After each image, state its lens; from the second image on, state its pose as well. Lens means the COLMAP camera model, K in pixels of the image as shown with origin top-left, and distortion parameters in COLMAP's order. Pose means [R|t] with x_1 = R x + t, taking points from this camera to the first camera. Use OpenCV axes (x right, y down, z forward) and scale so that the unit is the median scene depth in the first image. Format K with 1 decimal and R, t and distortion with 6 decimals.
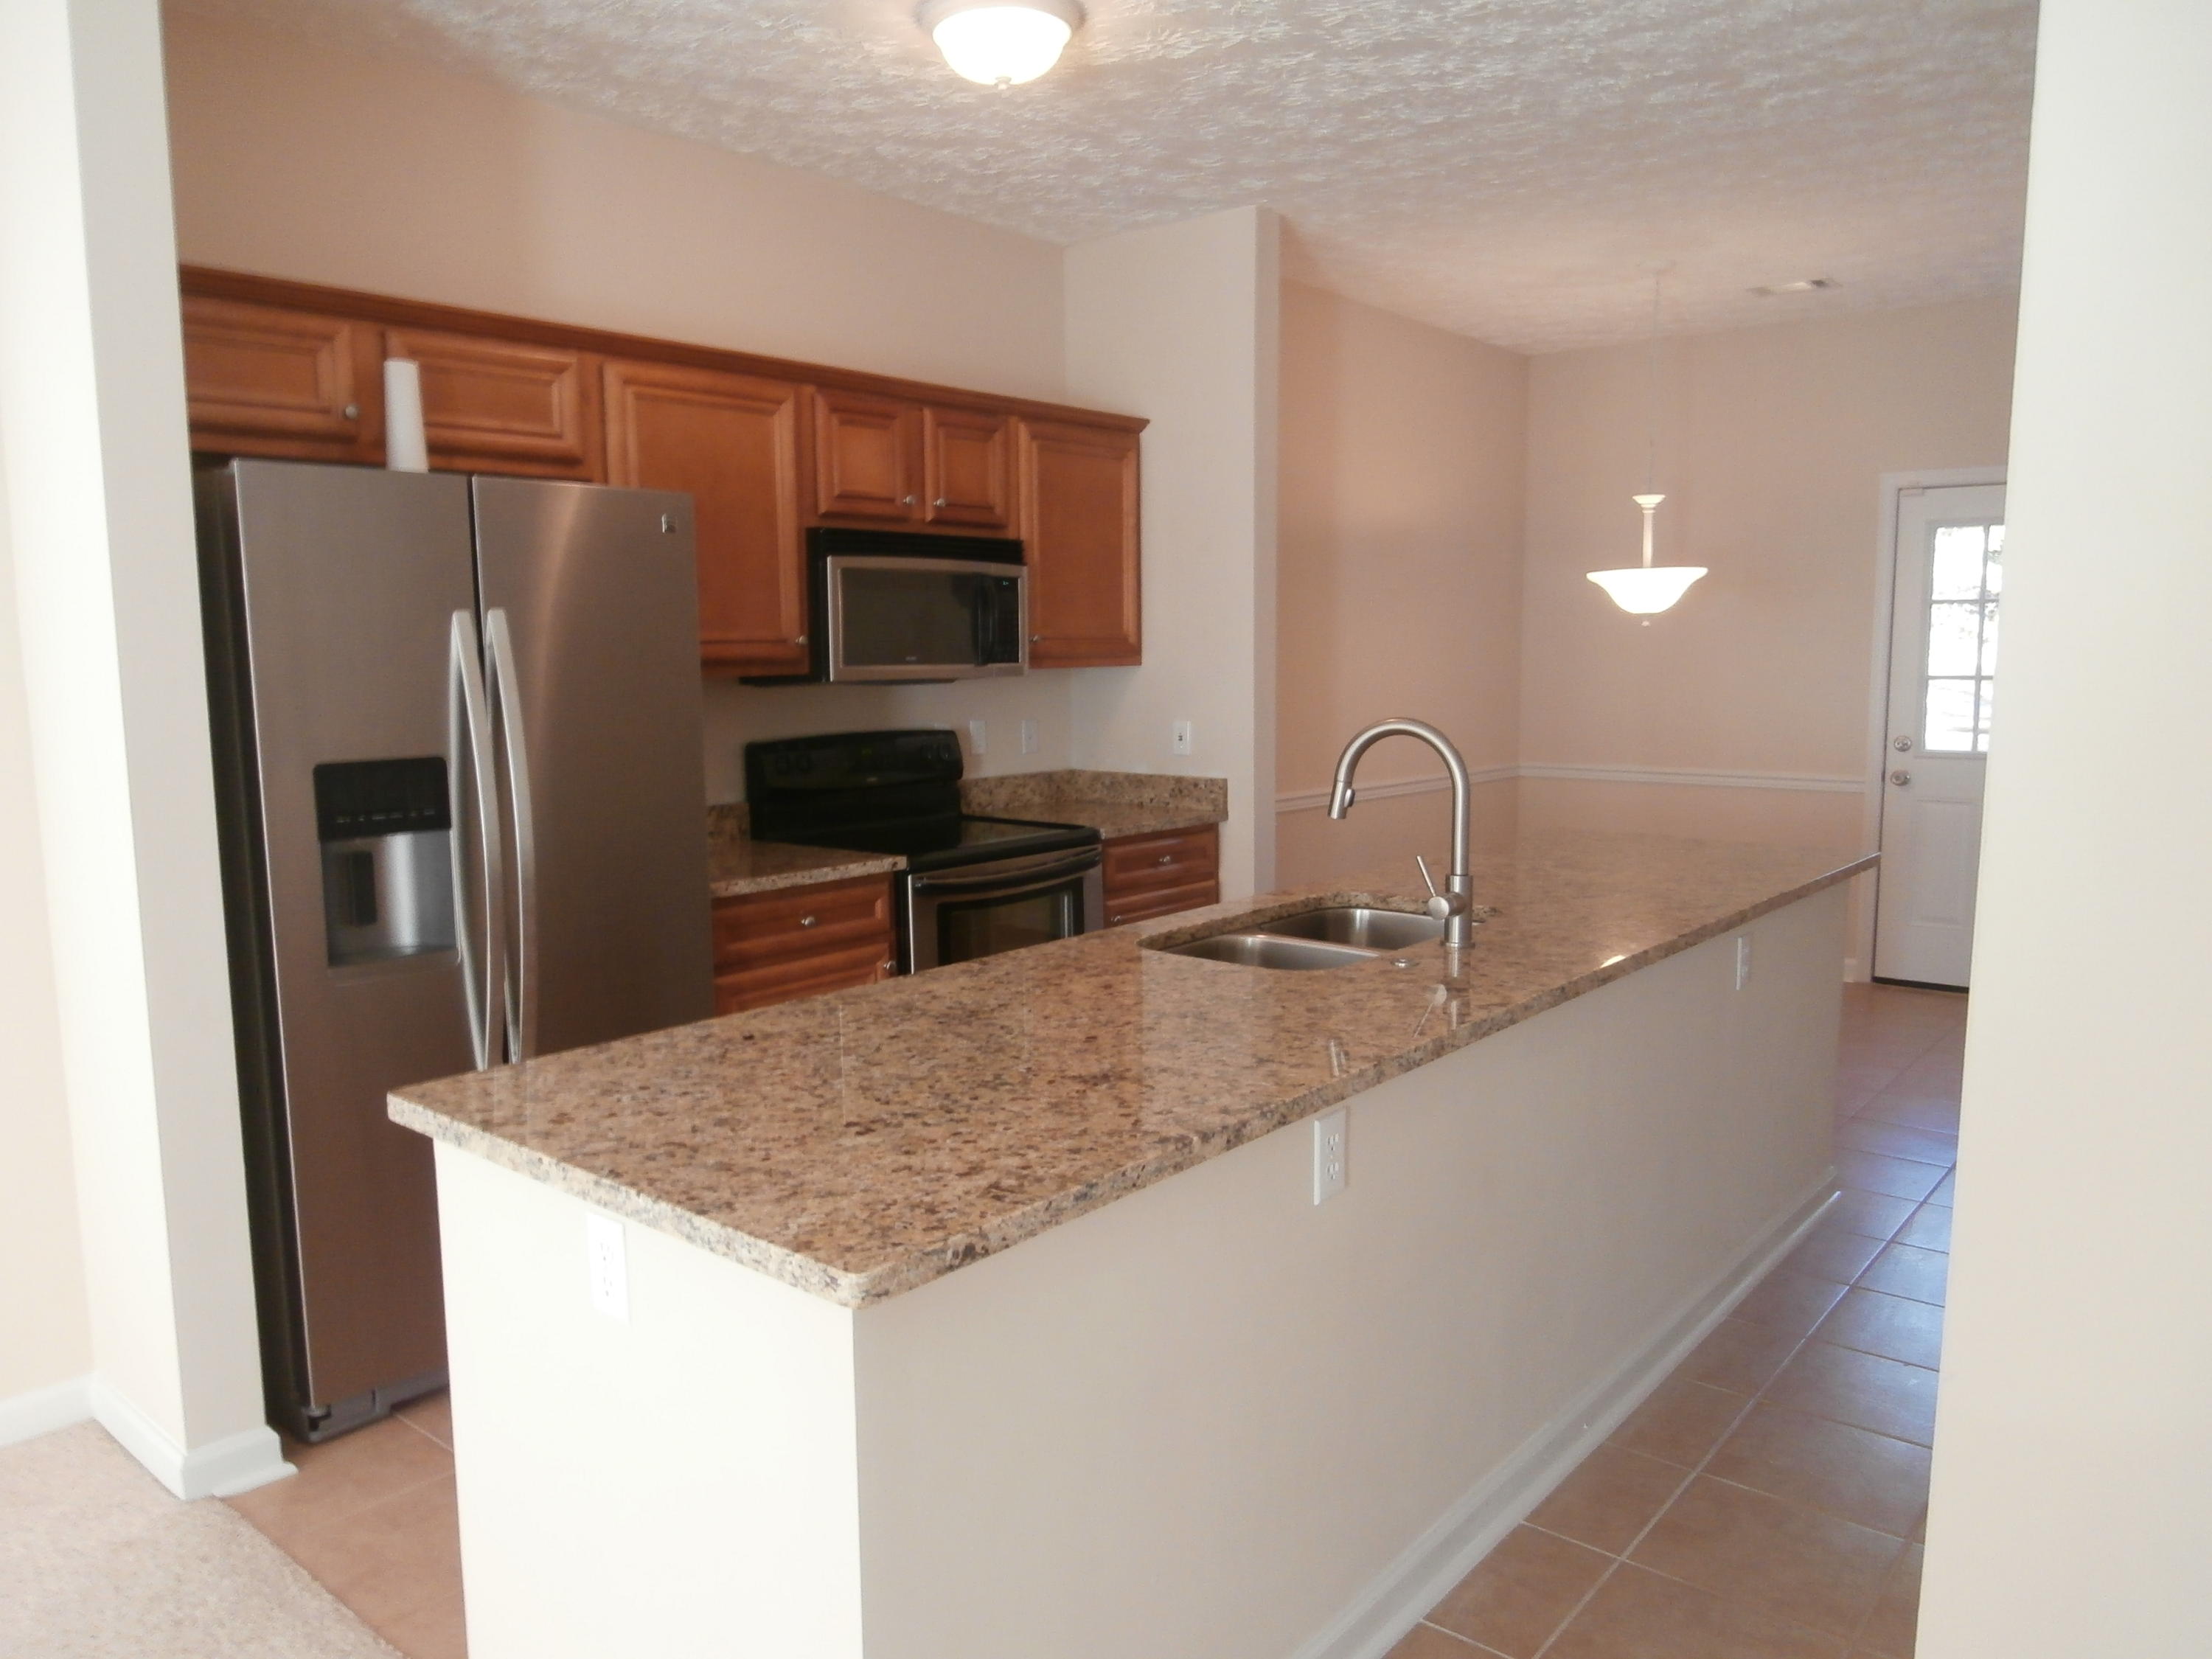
lens RADIAL K [[1528.9, 0, 1106.0], [0, 1528.9, 829.5], [0, 0, 1]] dist [-0.015914, -0.000960]
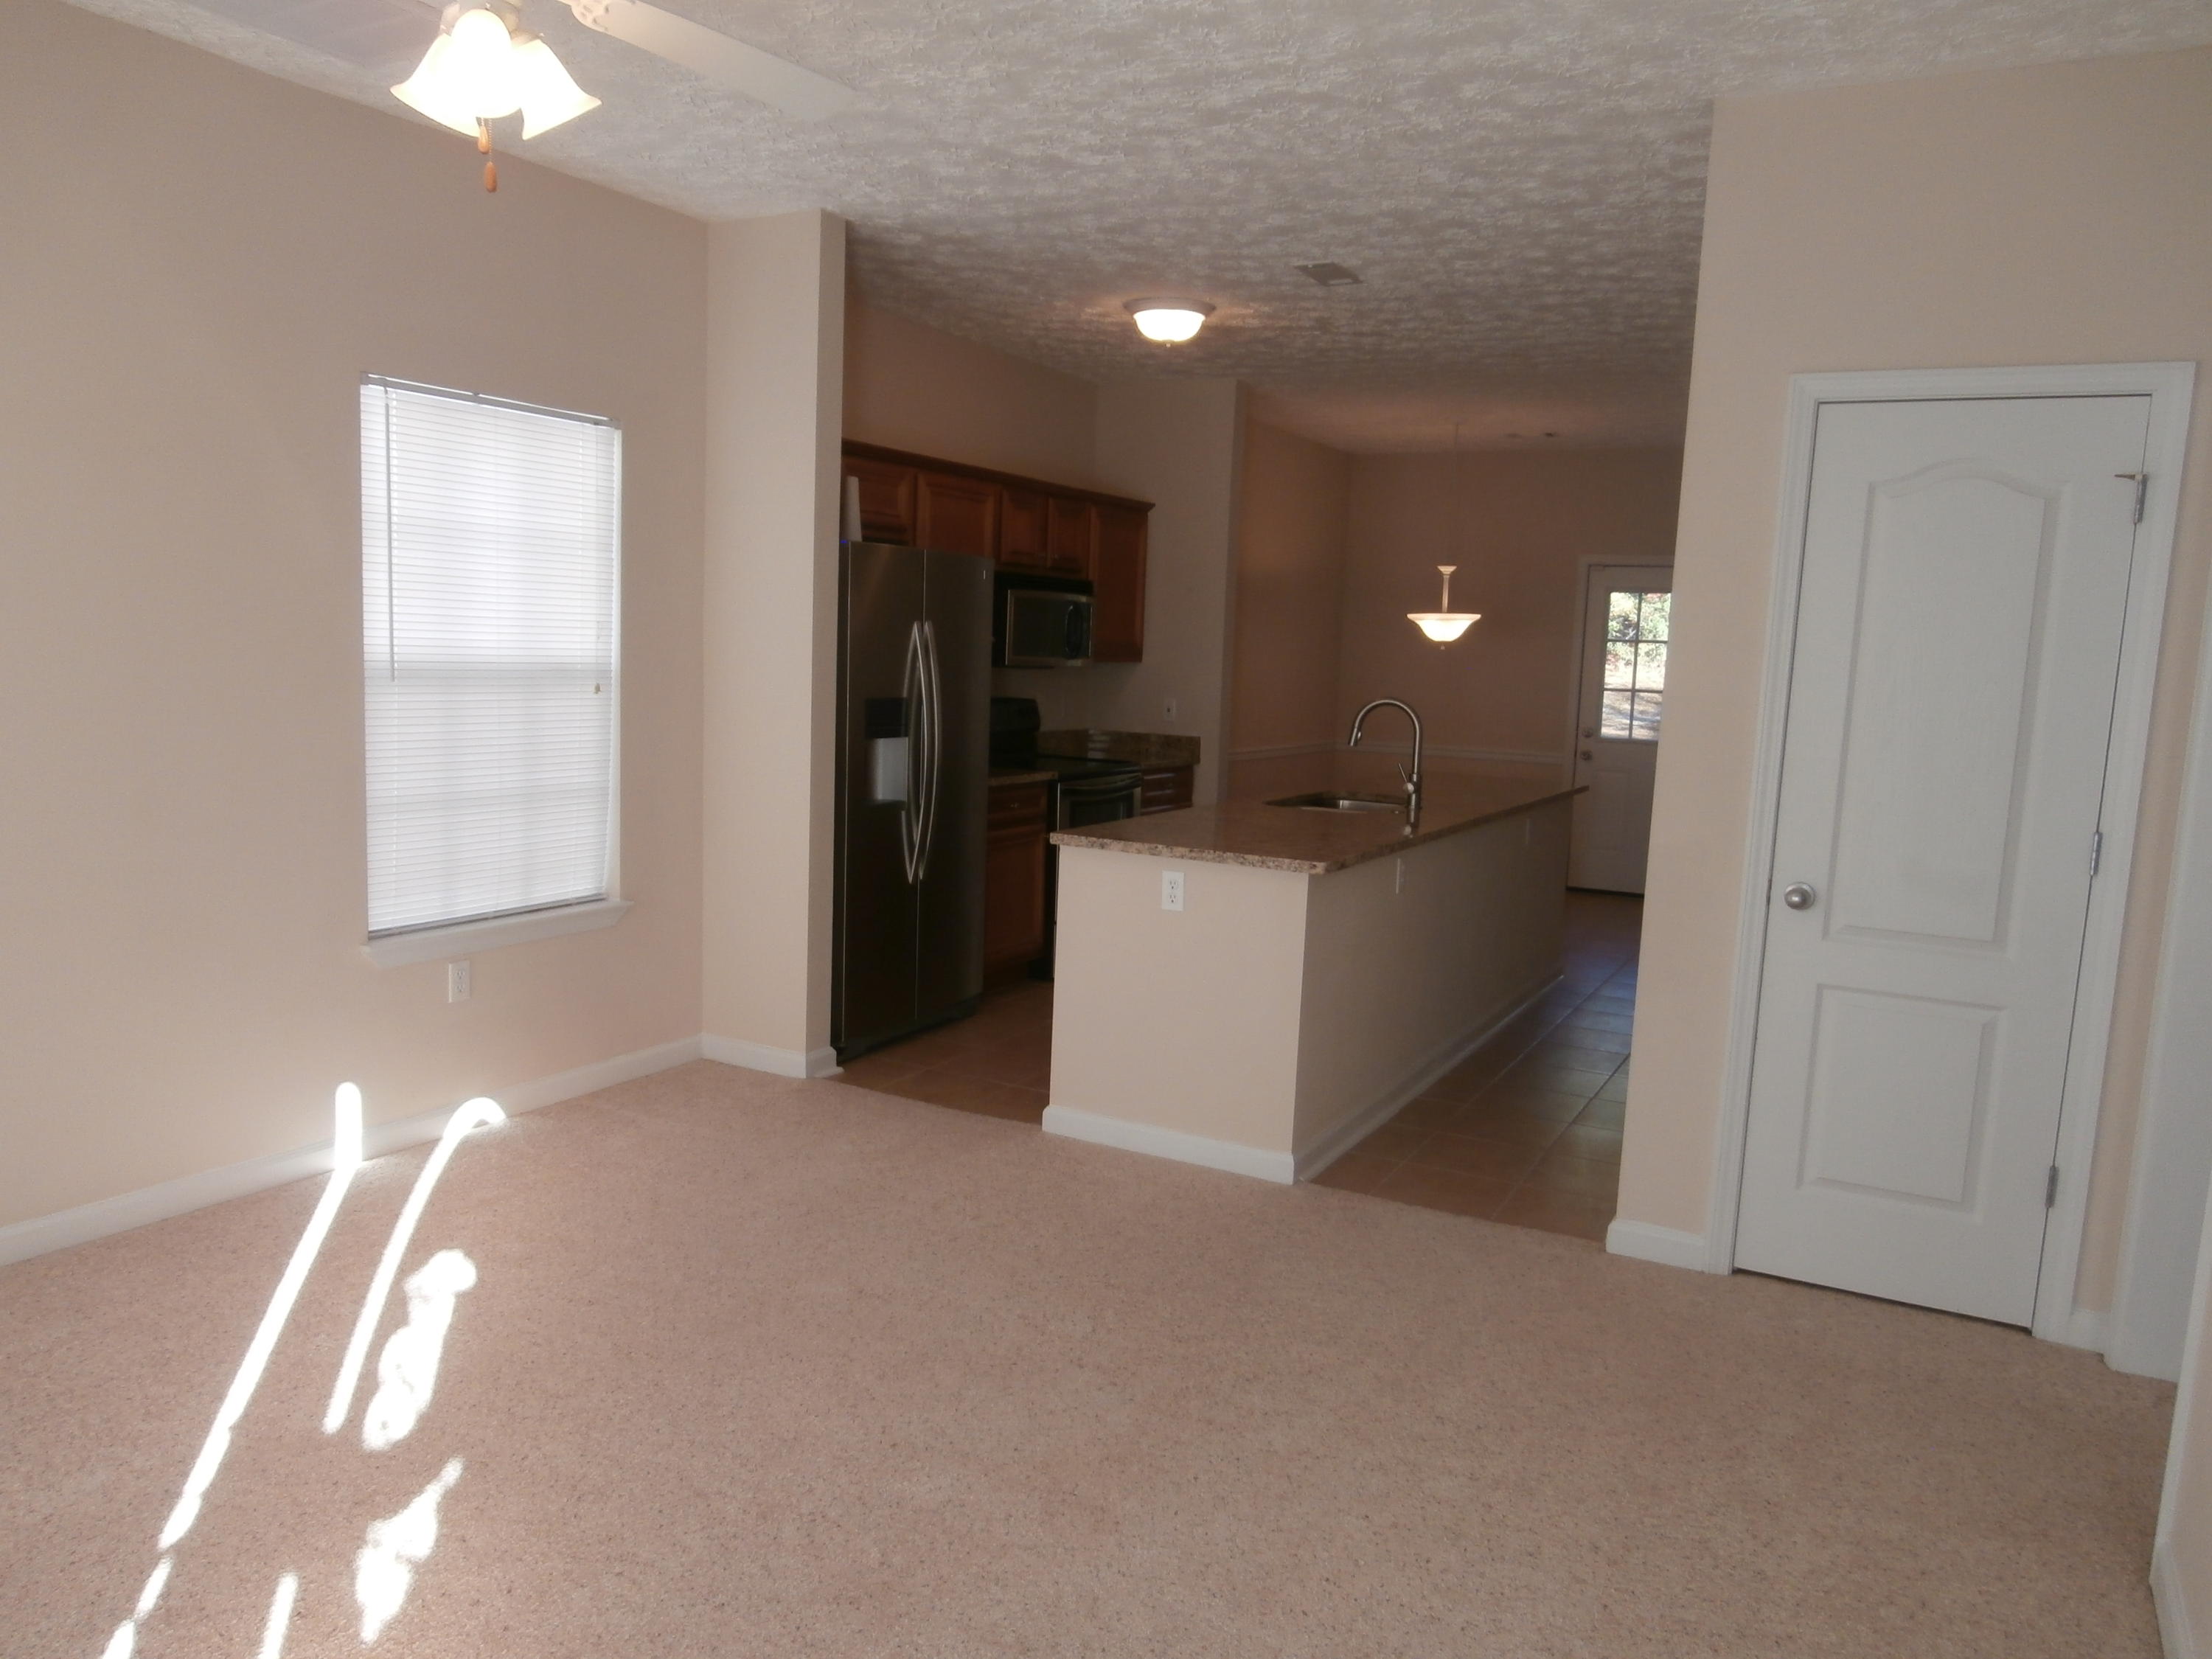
lens RADIAL K [[1546.9, 0, 1106.0], [0, 1546.9, 829.5], [0, 0, 1]] dist [-0.012043, 0.000054]
pose [[0.978855, 0.018161, 0.203748, -0.366484], [-0.018643, 0.999826, 0.000445, 0.068689], [-0.203704, -0.004234, 0.979023, -0.581586]]
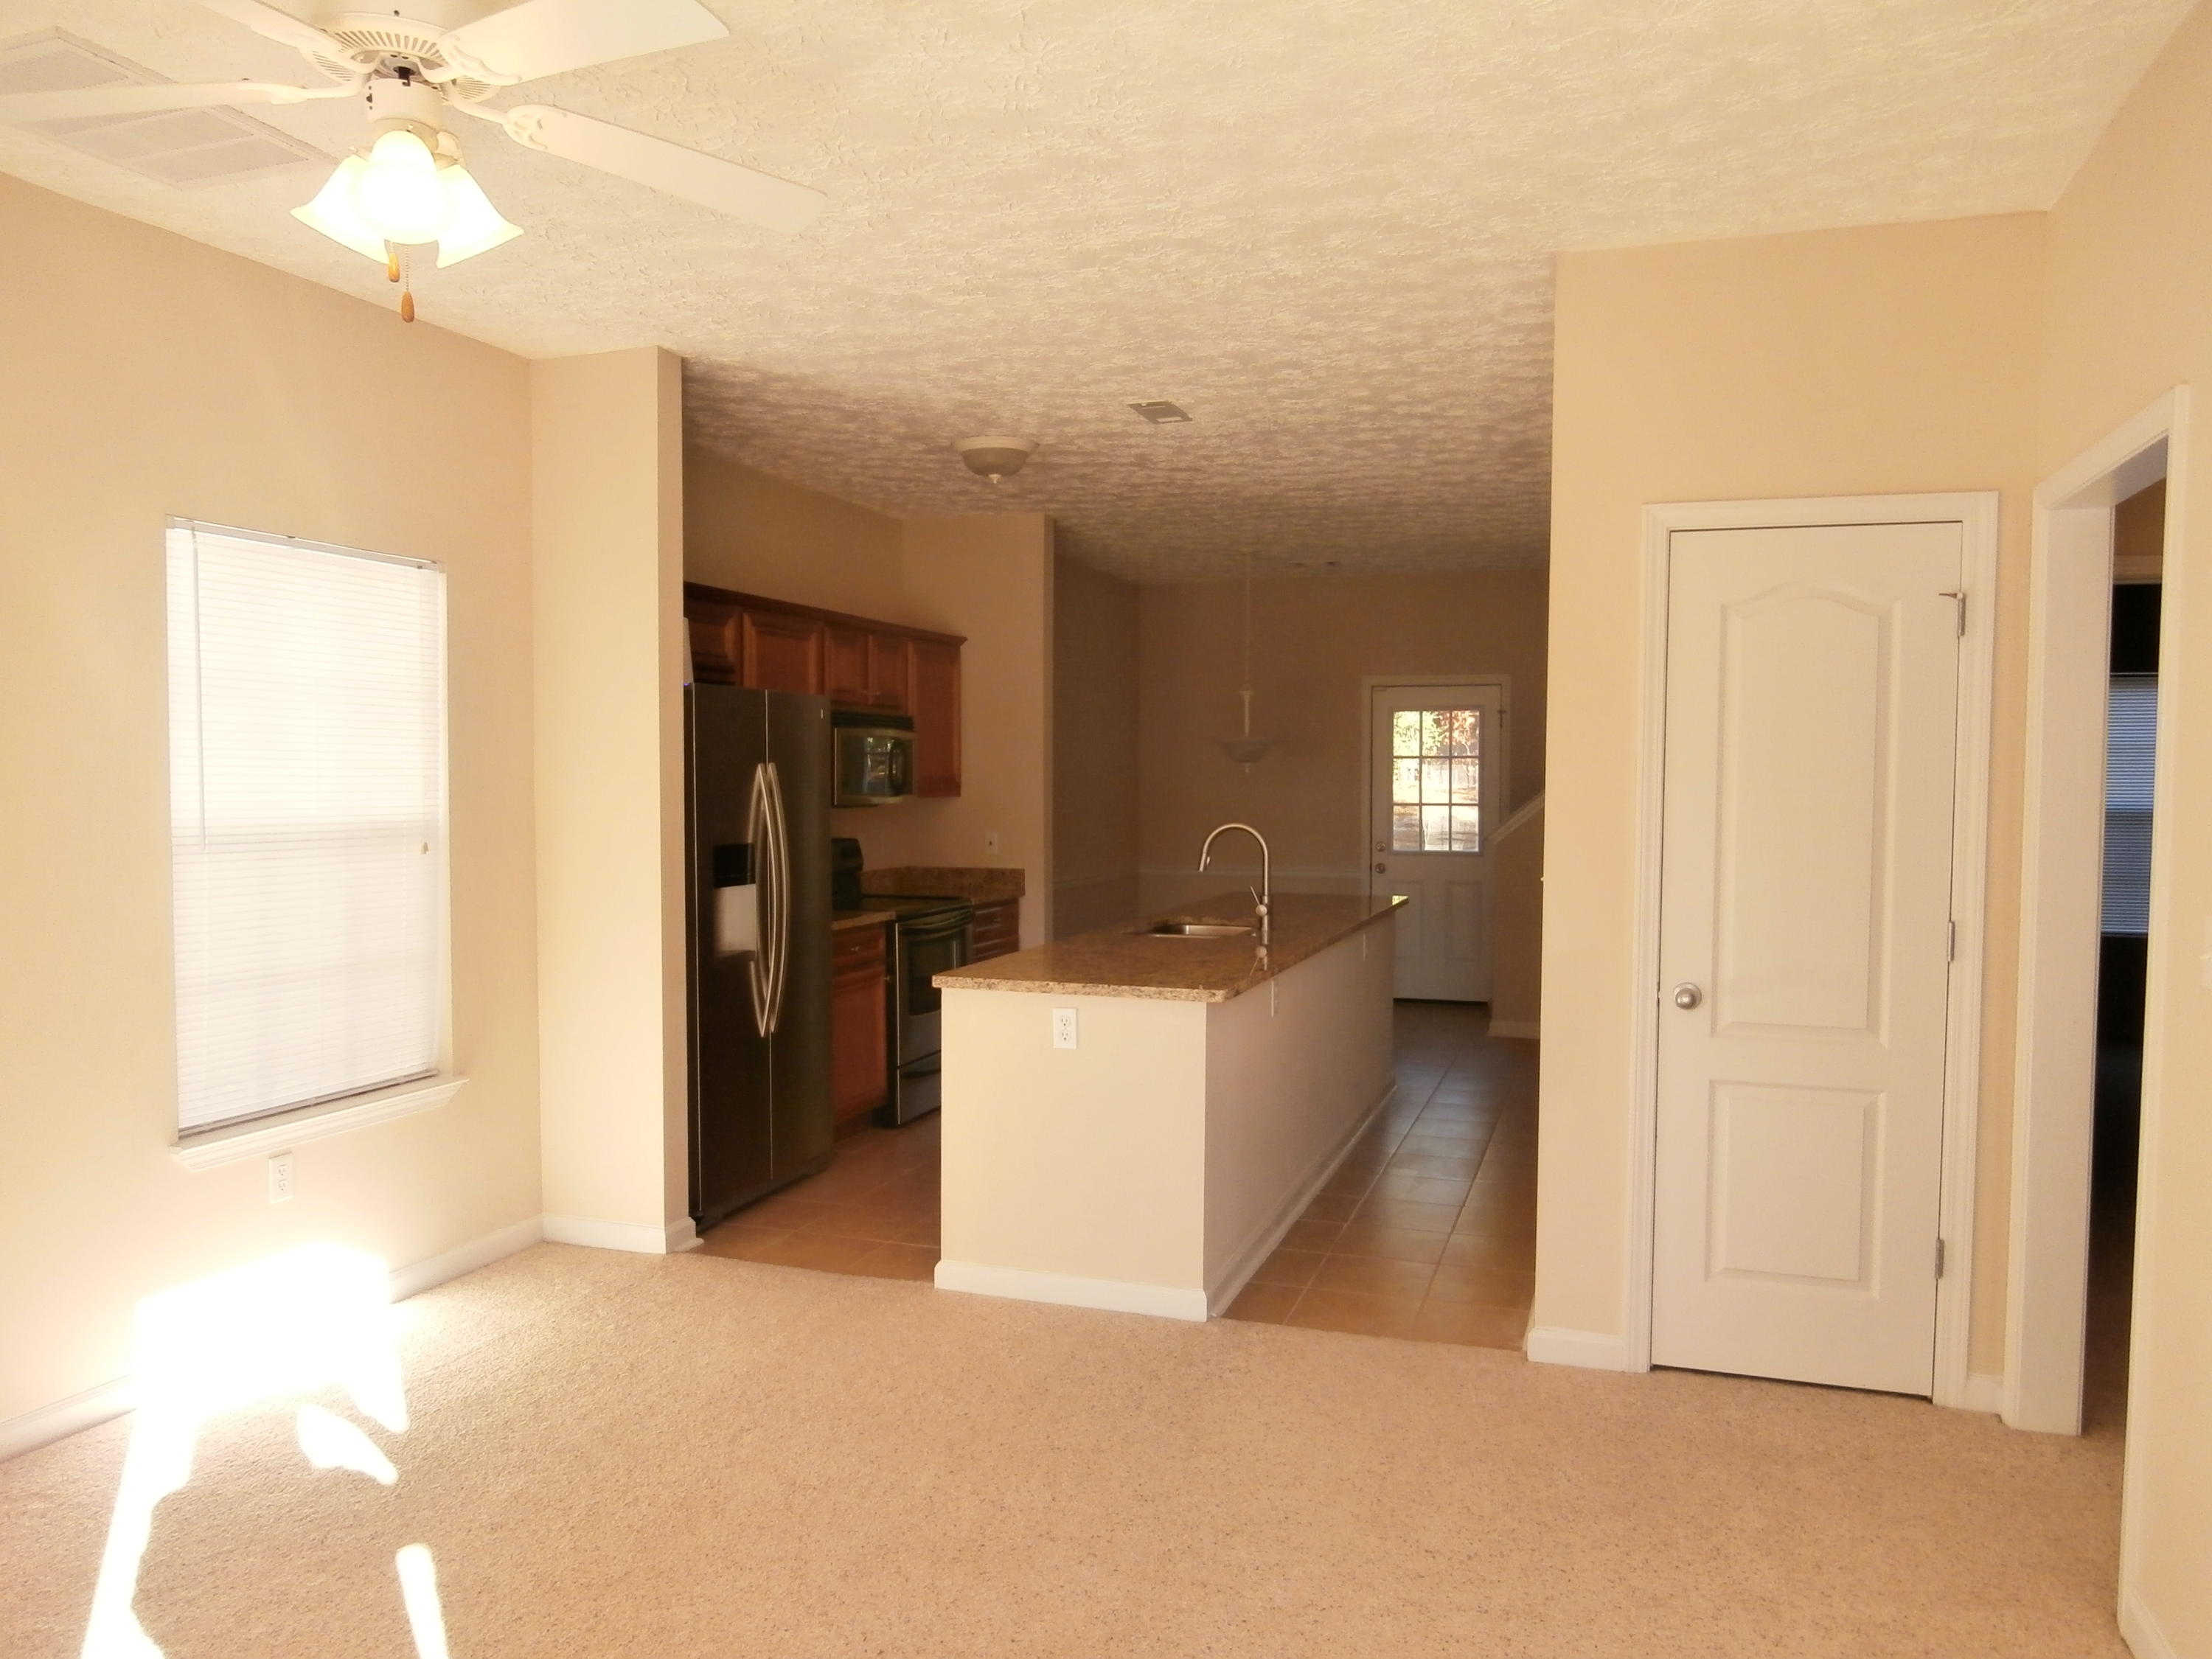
lens RADIAL K [[1549.9, 0, 1106.0], [0, 1549.9, 848.7], [0, 0, 1]] dist [-0.013109, 0.001846]
pose [[0.933136, -0.009765, 0.359392, -0.445747], [0.037015, 0.996928, -0.069020, 0.063492], [-0.357614, 0.077708, 0.930631, -0.542810]]
